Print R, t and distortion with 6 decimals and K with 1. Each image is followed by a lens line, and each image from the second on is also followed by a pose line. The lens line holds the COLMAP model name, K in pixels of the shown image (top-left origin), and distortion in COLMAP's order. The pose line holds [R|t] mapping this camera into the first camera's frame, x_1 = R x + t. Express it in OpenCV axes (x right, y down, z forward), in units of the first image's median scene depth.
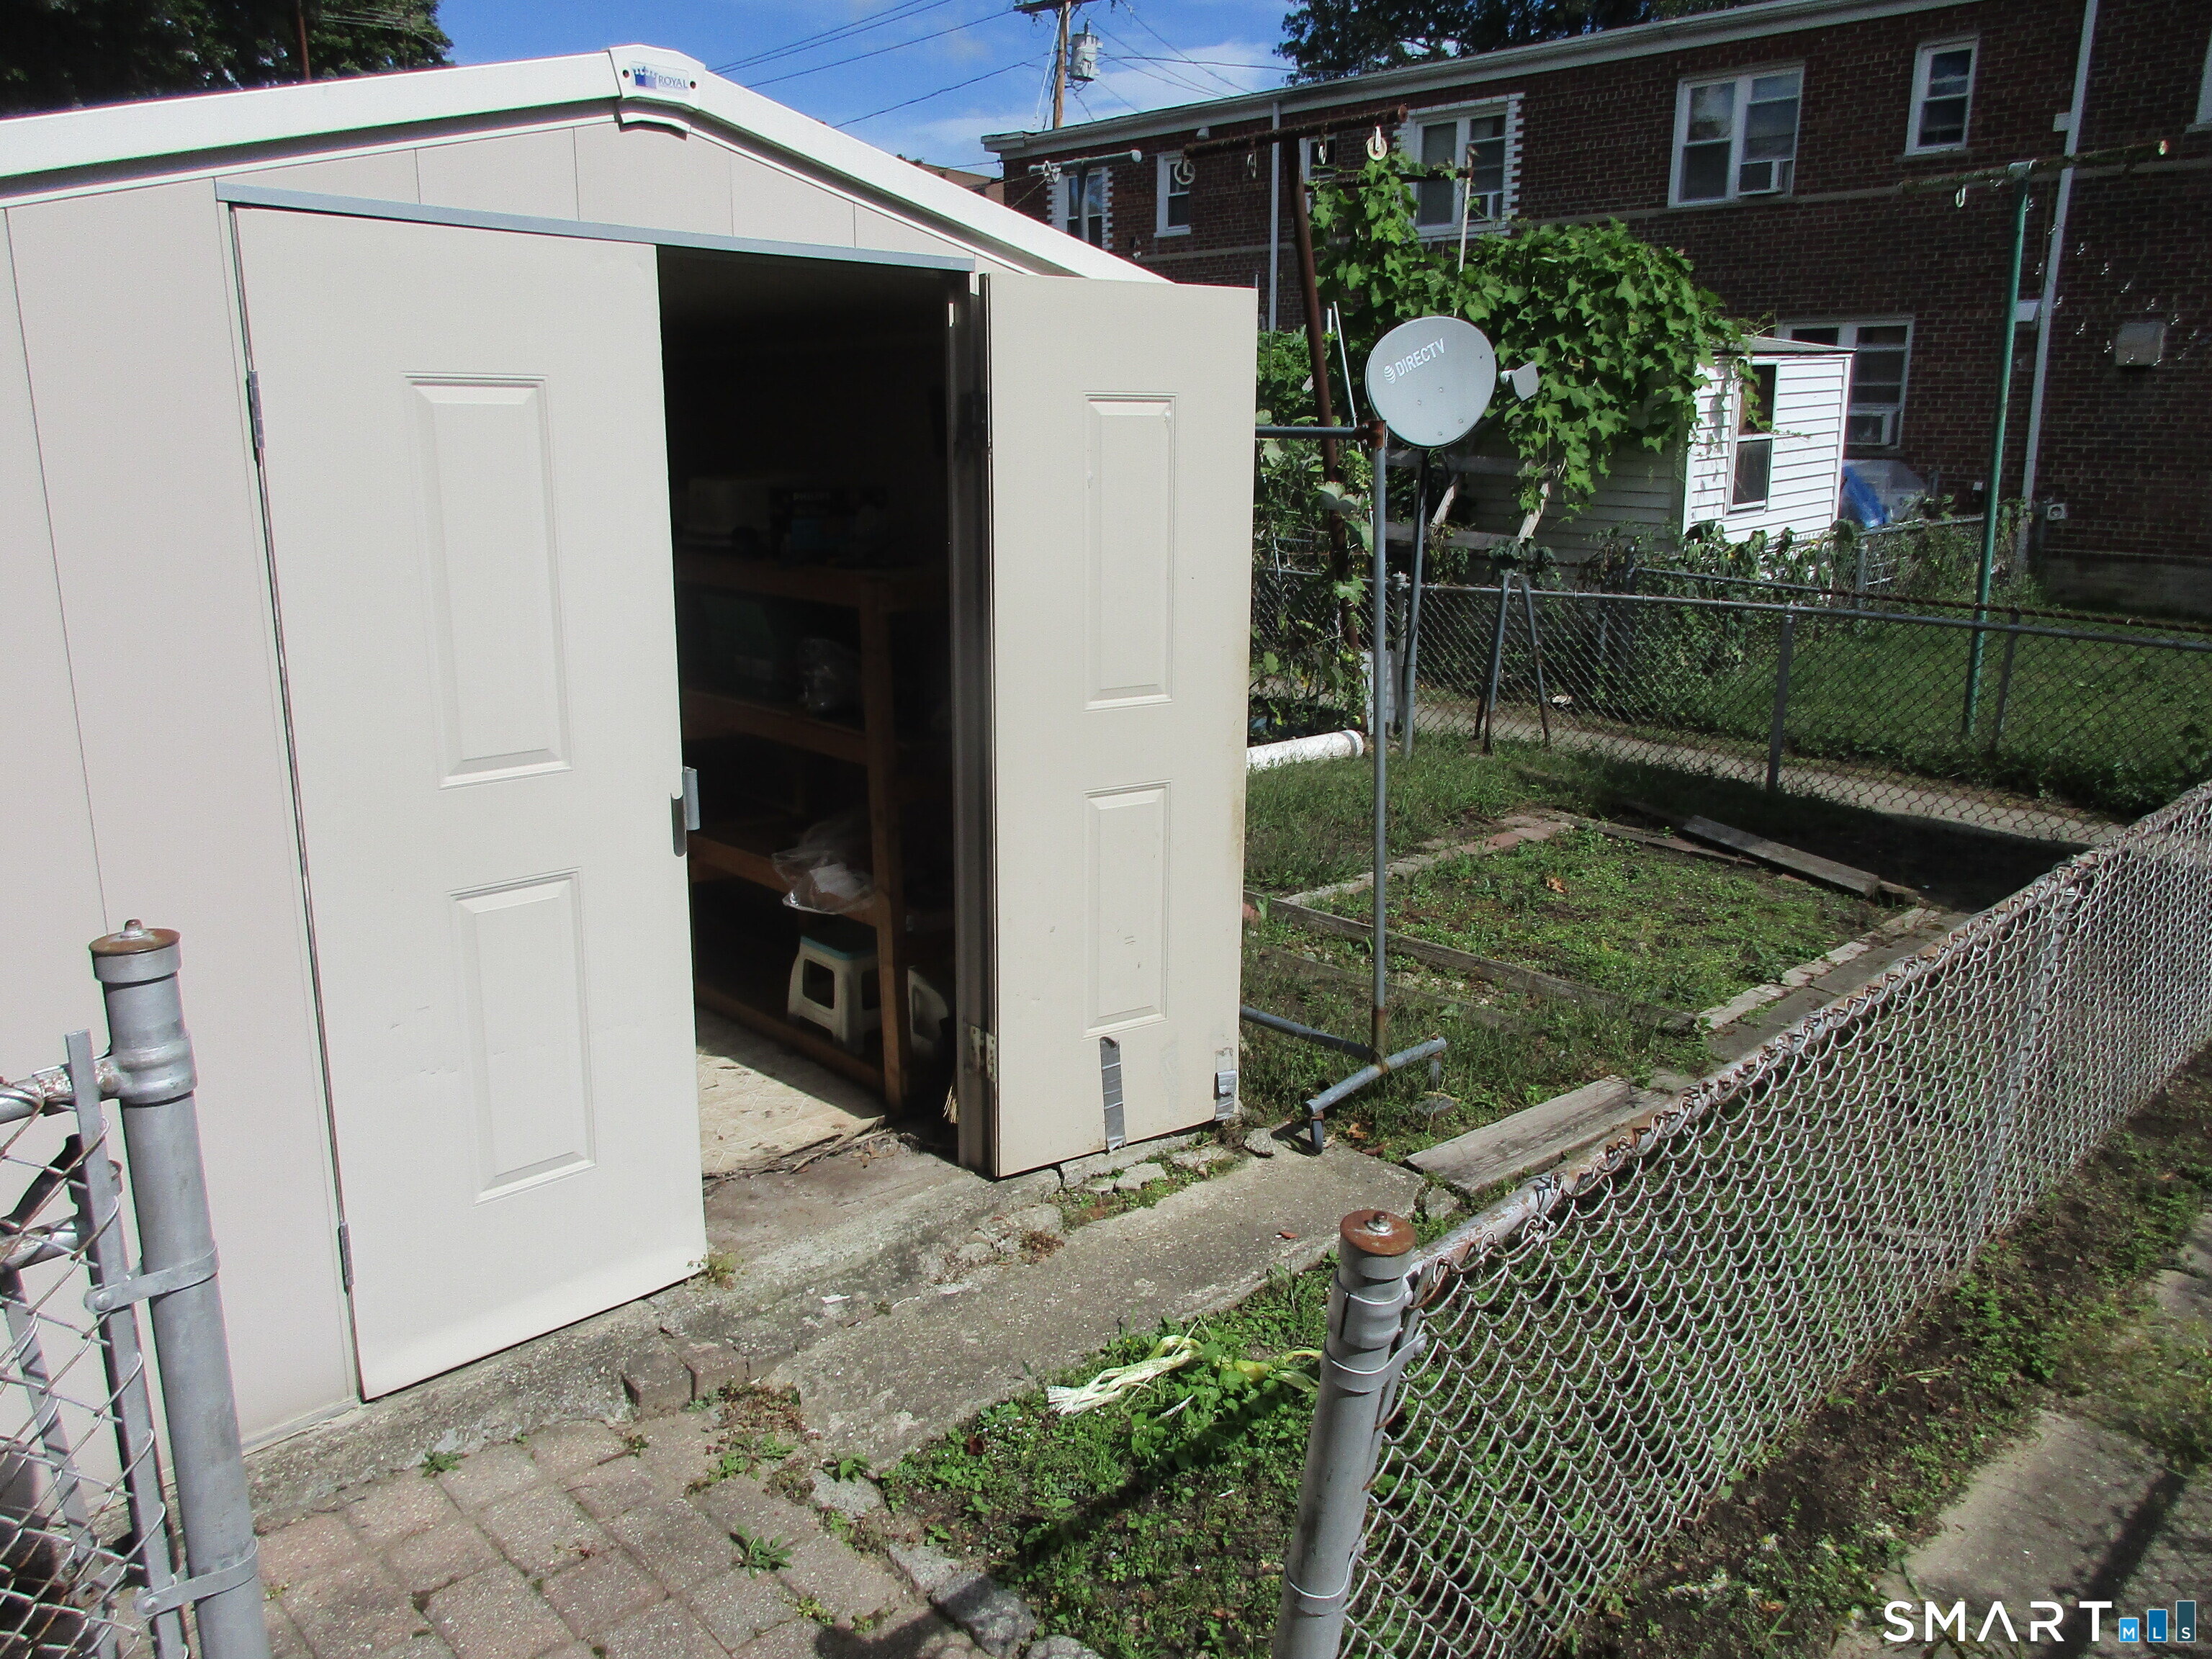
lens RADIAL K [[1629.3, 0, 1112.9], [0, 1629.3, 830.9], [0, 0, 1]] dist [-0.015083, -0.005290]
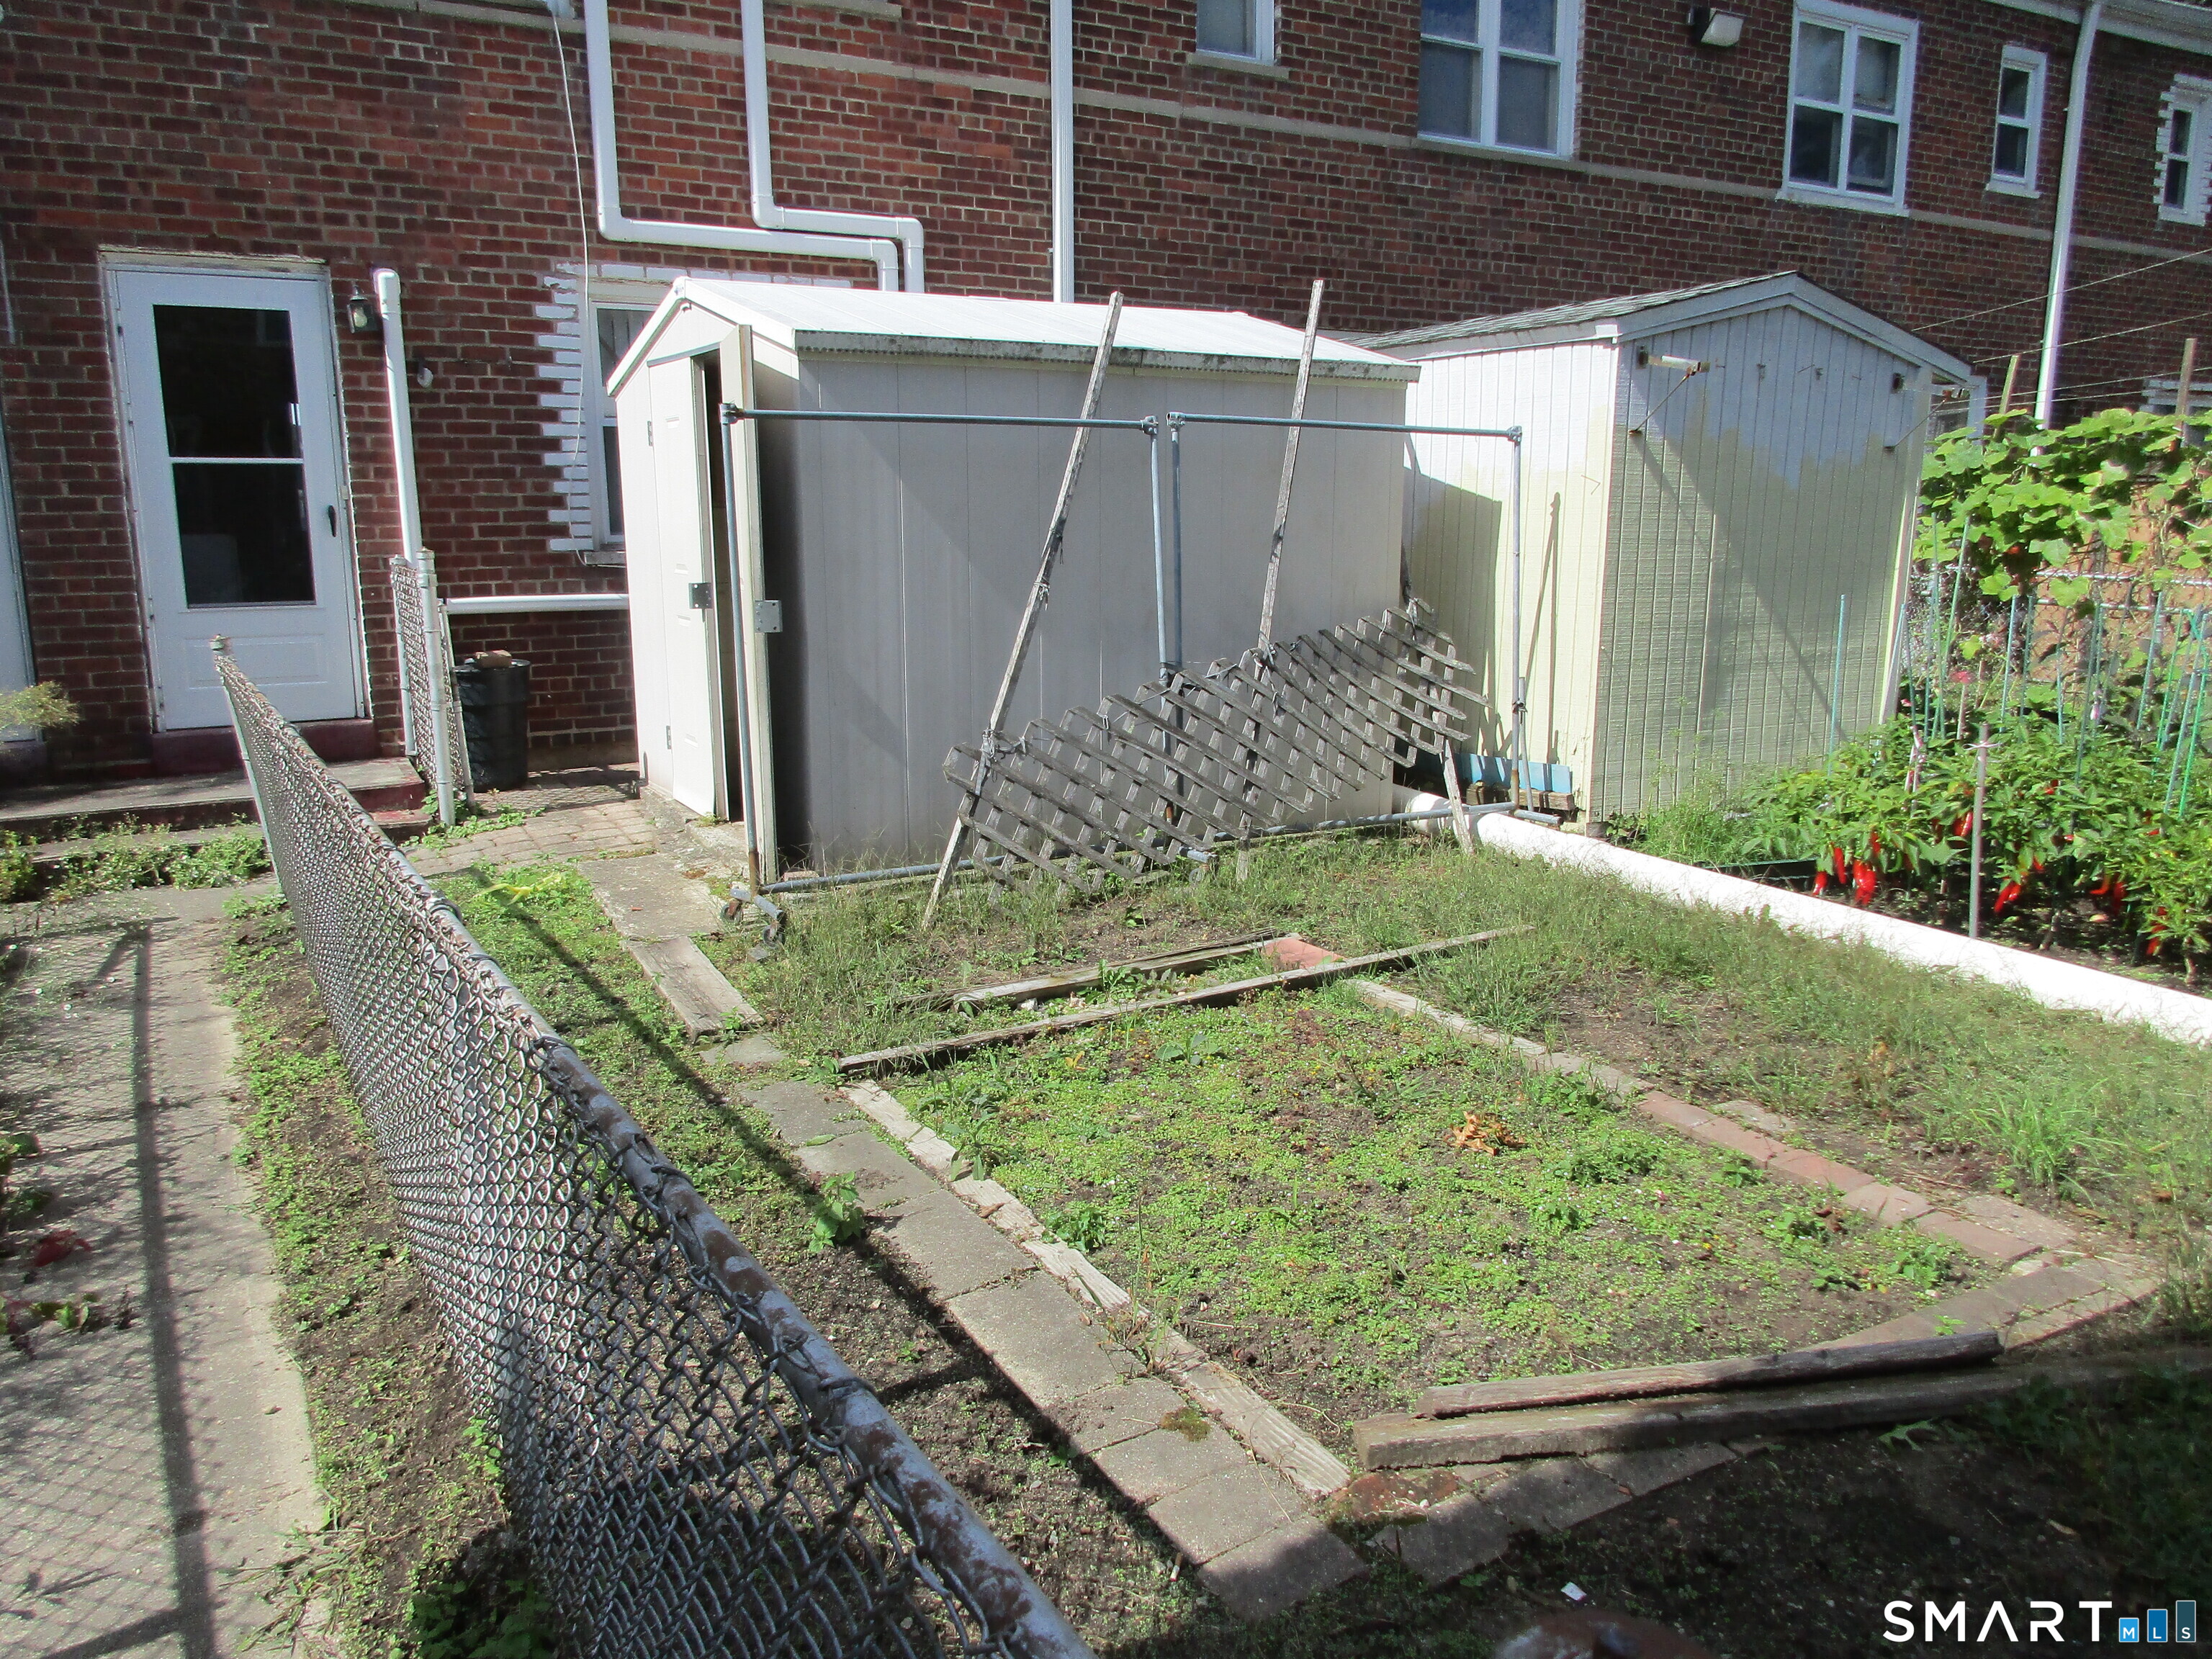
lens RADIAL K [[1629.3, 0, 1113.7], [0, 1629.3, 825.5], [0, 0, 1]] dist [-0.015083, -0.005290]
pose [[-0.229506, 0.179712, -0.956572, 0.993152], [-0.247023, 0.939871, 0.235841, -0.214146], [0.941439, 0.290422, -0.171313, 1.099072]]
